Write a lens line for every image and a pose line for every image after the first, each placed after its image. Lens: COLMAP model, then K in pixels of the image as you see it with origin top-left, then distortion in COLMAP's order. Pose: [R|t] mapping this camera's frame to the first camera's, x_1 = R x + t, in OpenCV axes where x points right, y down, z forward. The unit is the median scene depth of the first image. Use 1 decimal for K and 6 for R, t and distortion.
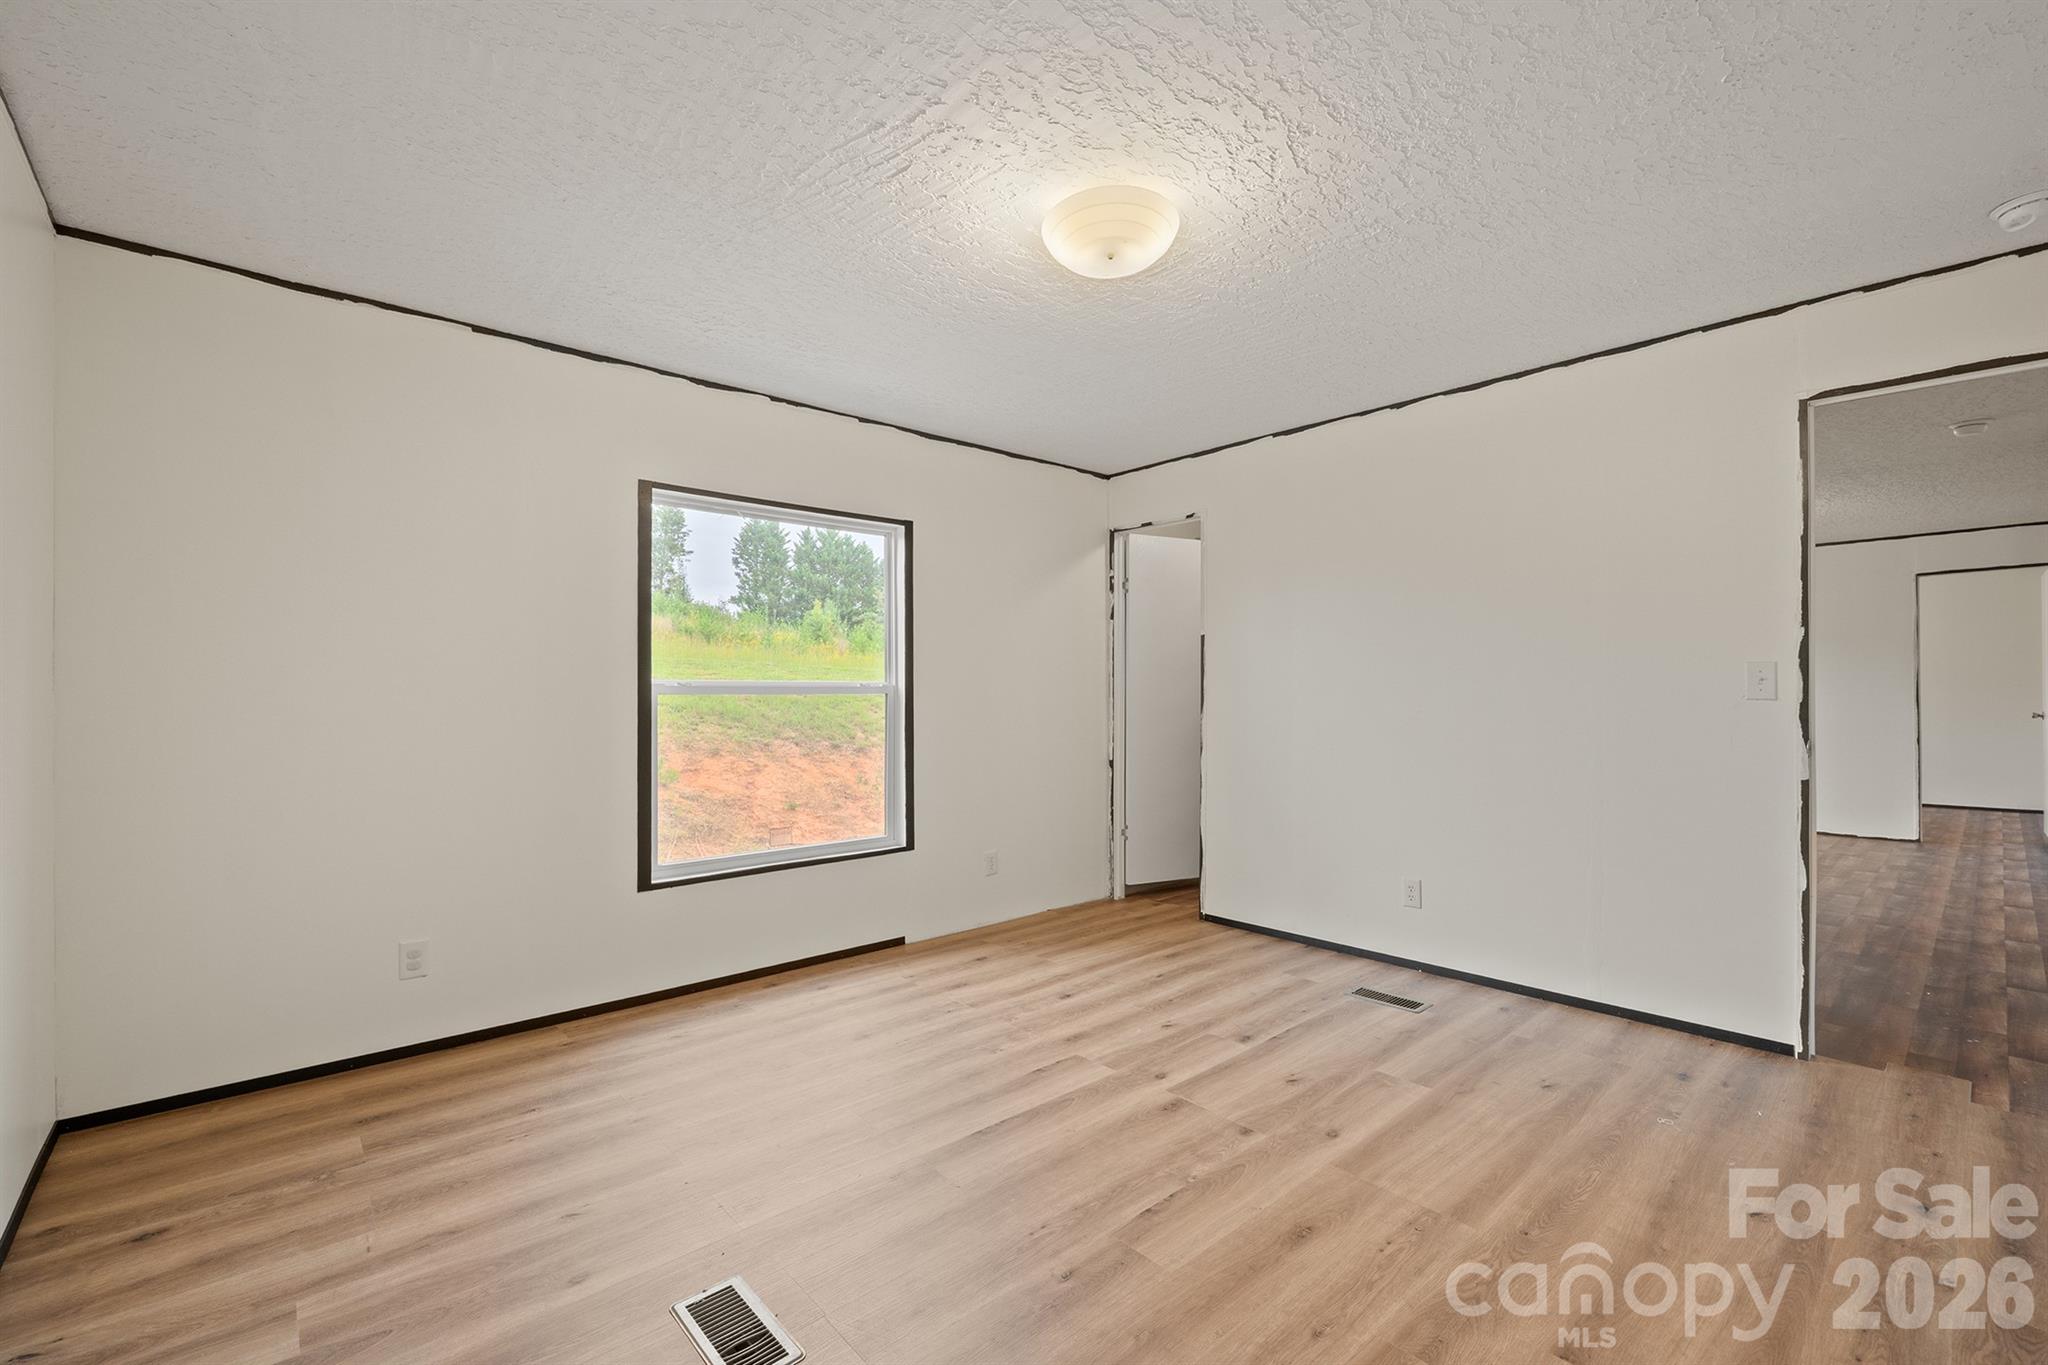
lens RADIAL K [[864.5, 0, 1004.7], [0, 864.5, 695.7], [0, 0, 1]] dist [-0.006621, 0.000050]
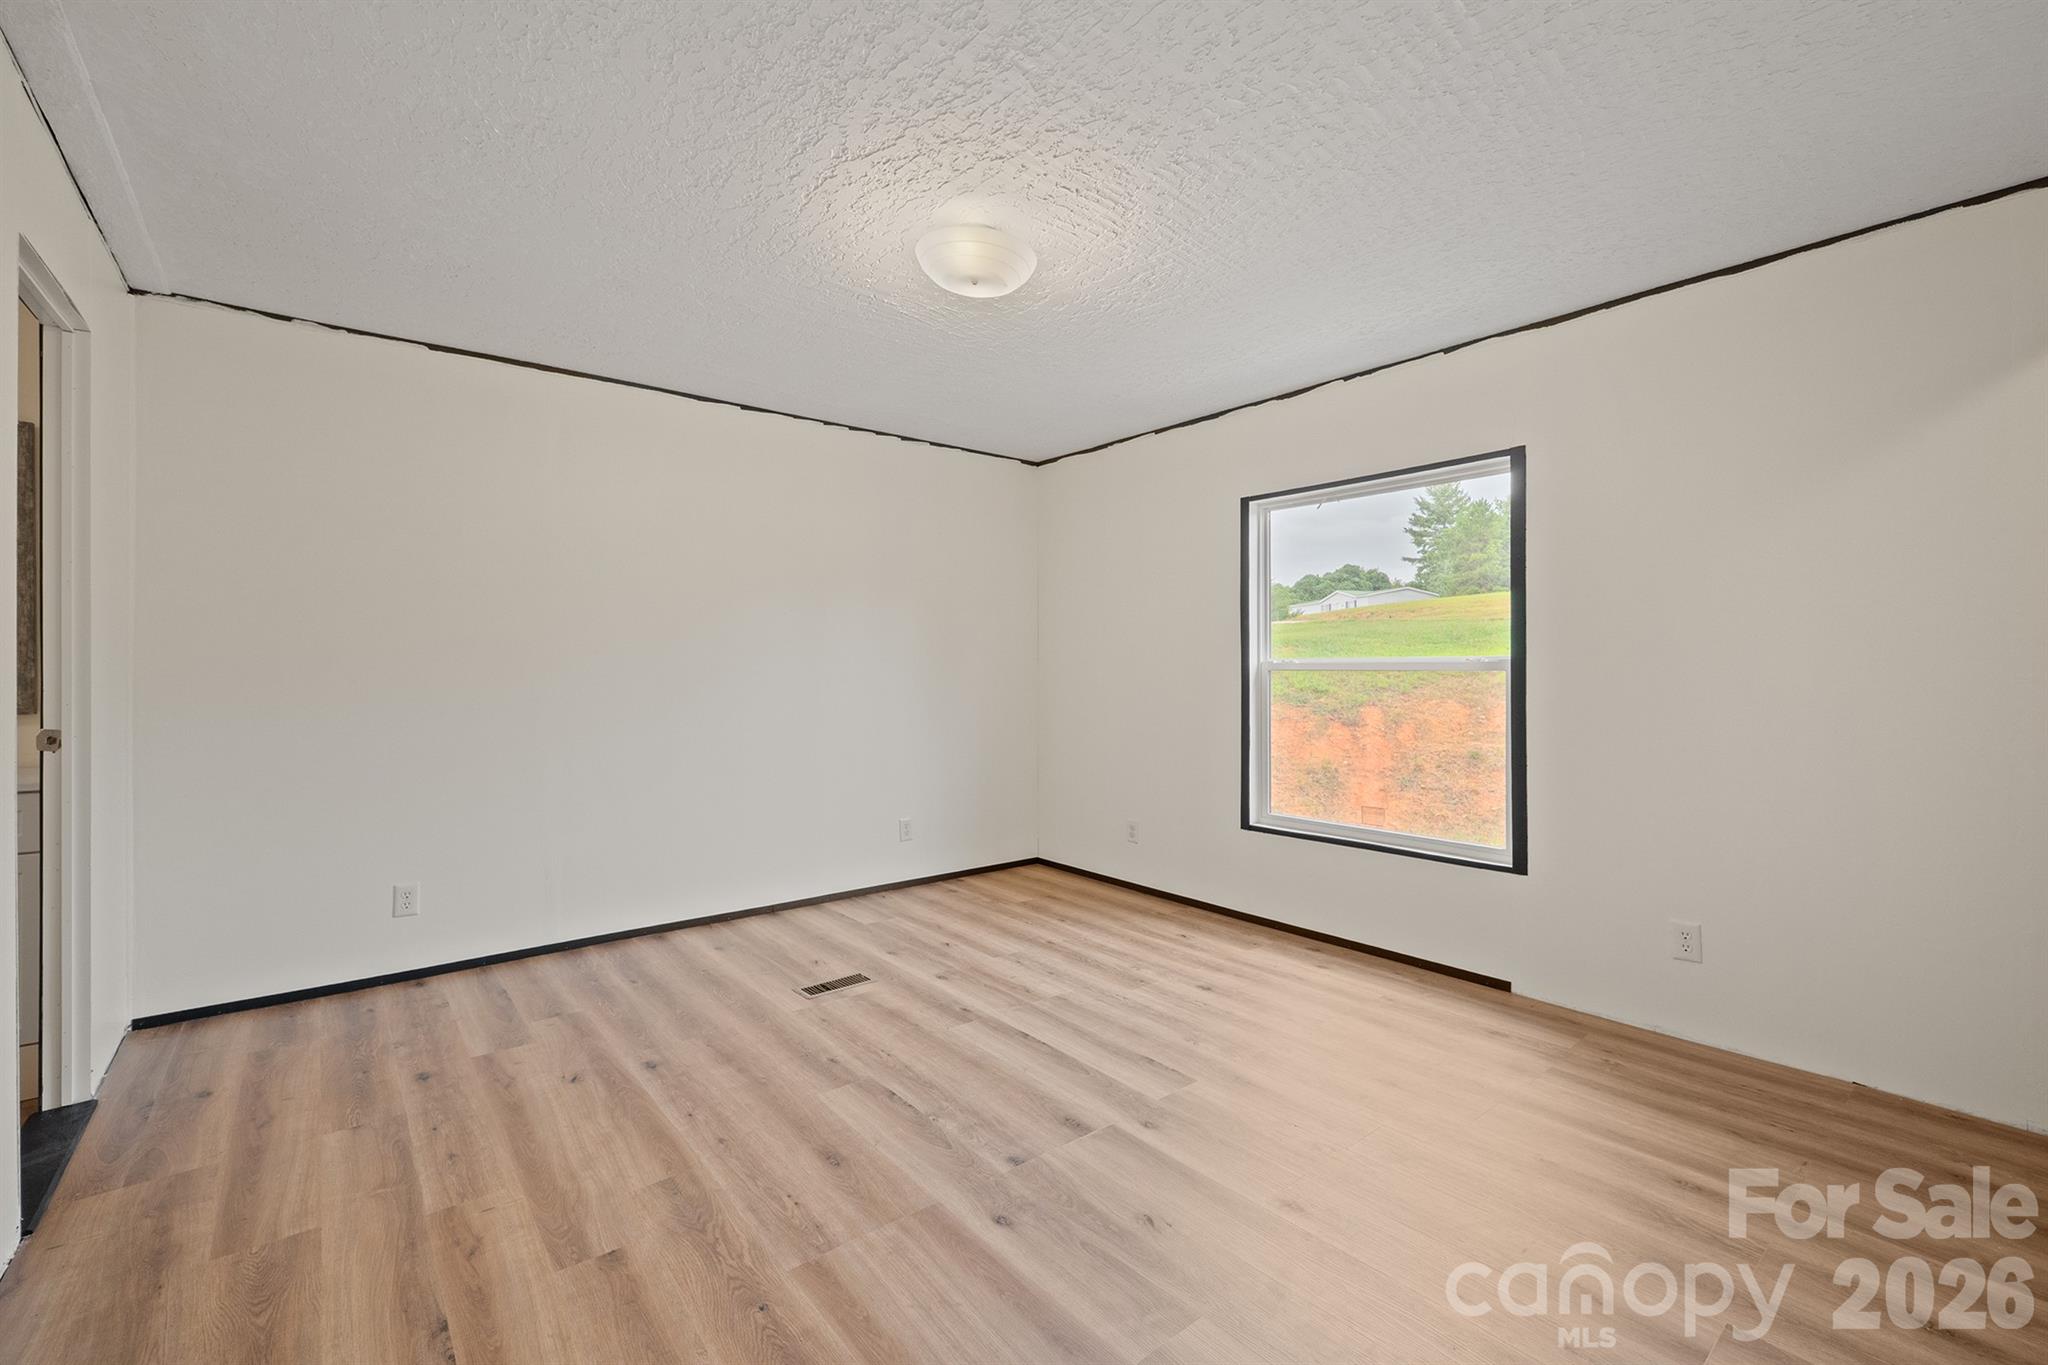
lens RADIAL K [[864.5, 0, 1053.1], [0, 864.5, 674.4], [0, 0, 1]] dist [-0.006621, 0.000050]
pose [[-0.007876, 0.007875, -0.999938, 0.972458], [-0.004211, 0.999960, 0.007909, -0.005551], [0.999960, 0.004273, -0.007843, 0.867220]]
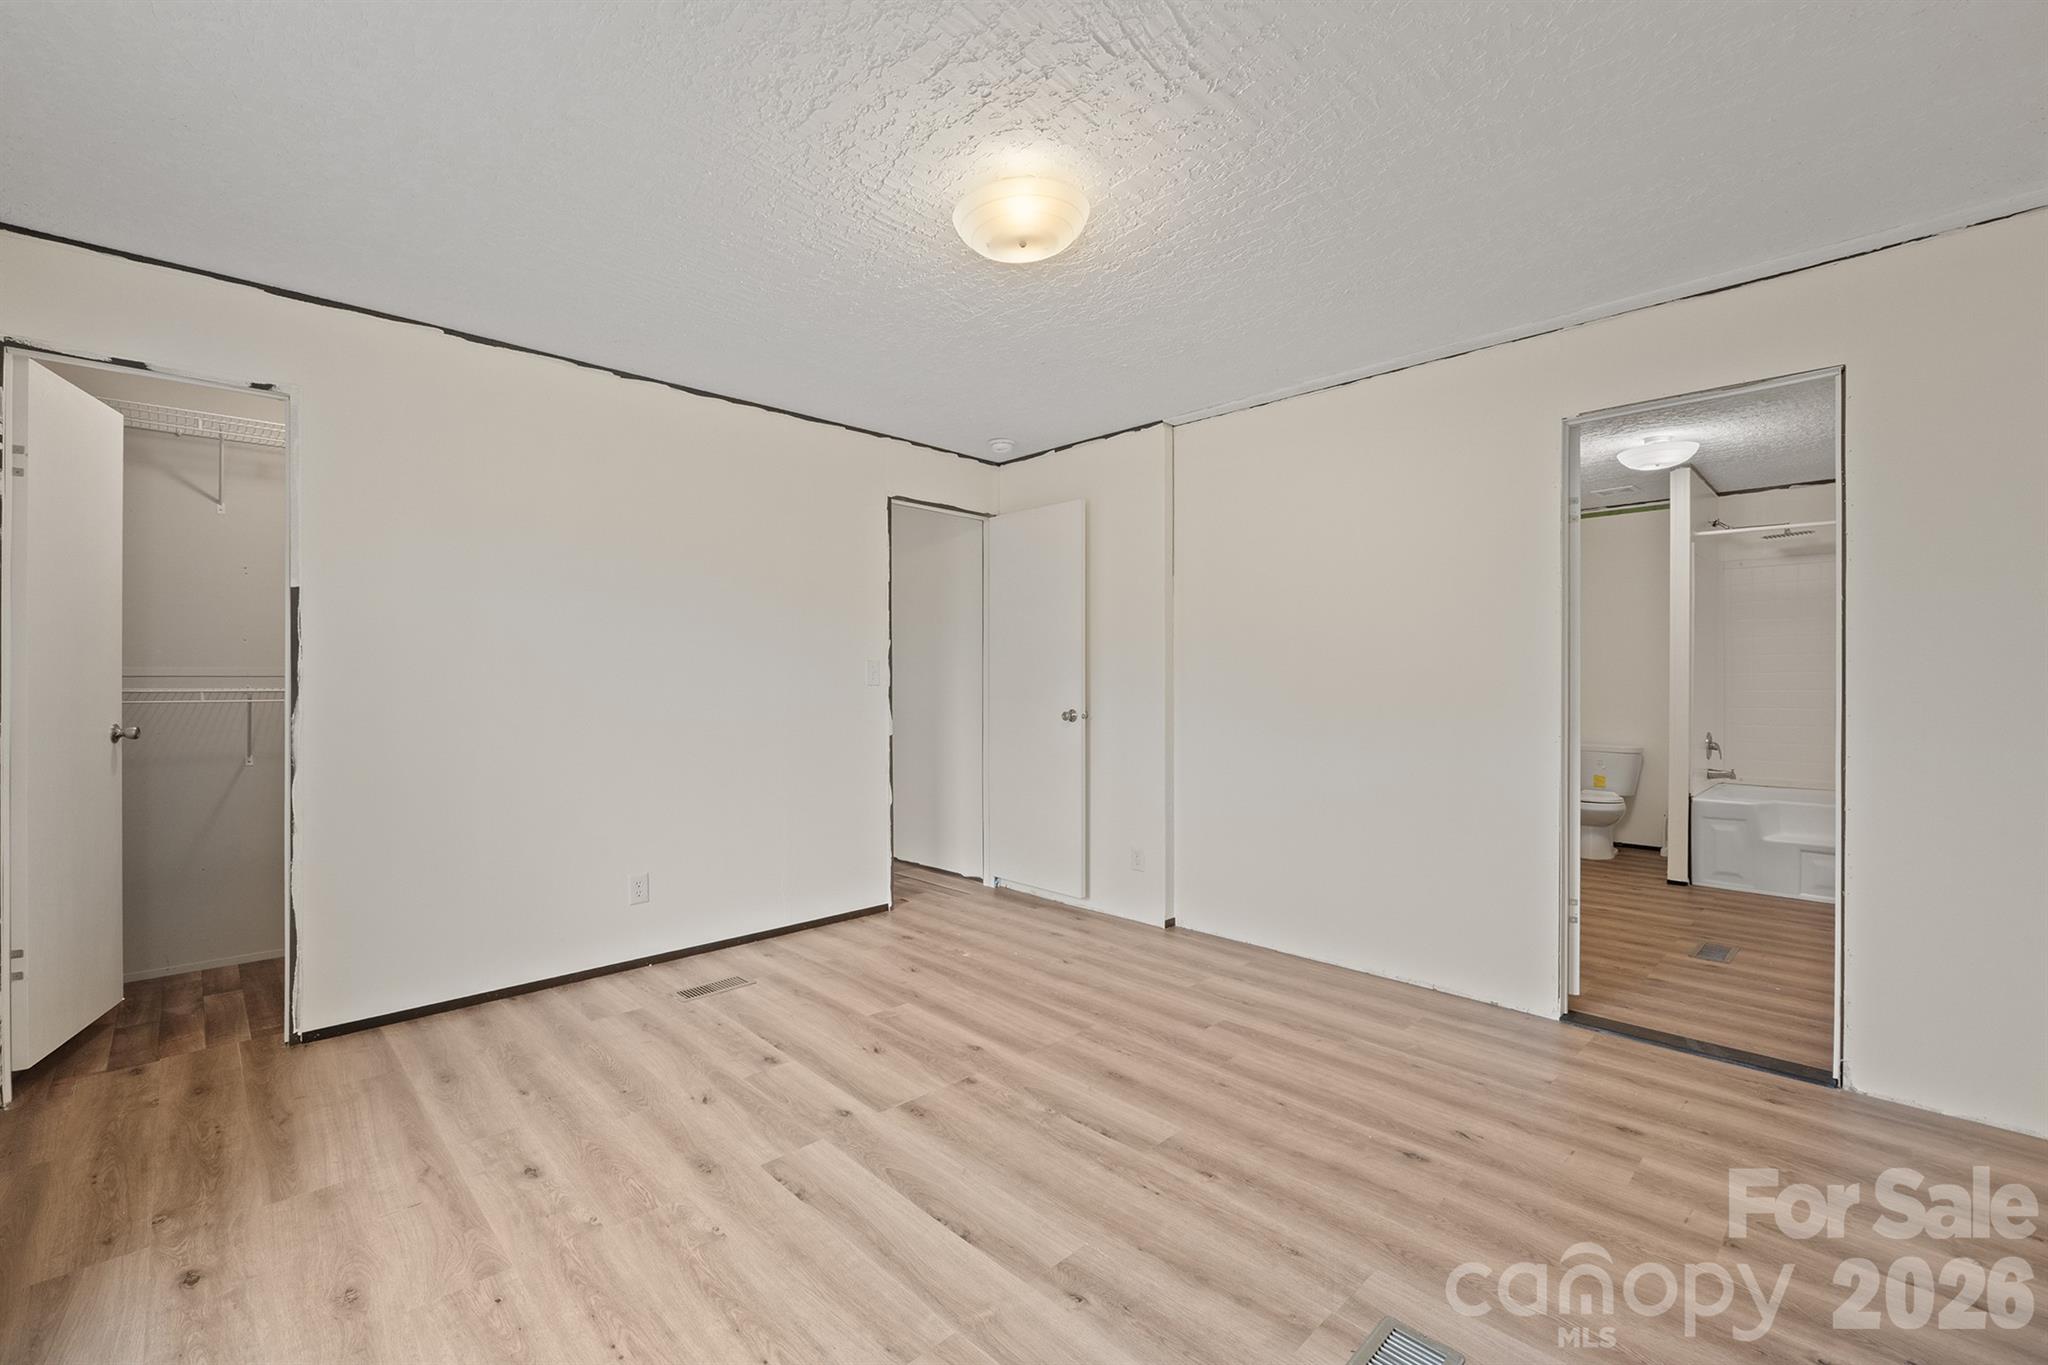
lens RADIAL K [[864.5, 0, 1035.8], [0, 864.5, 687.4], [0, 0, 1]] dist [-0.006621, 0.000050]
pose [[-0.061853, -0.008810, 0.998046, -0.680933], [0.001833, 0.999958, 0.008940, -0.005009], [-0.998084, 0.002382, -0.061834, 0.815987]]
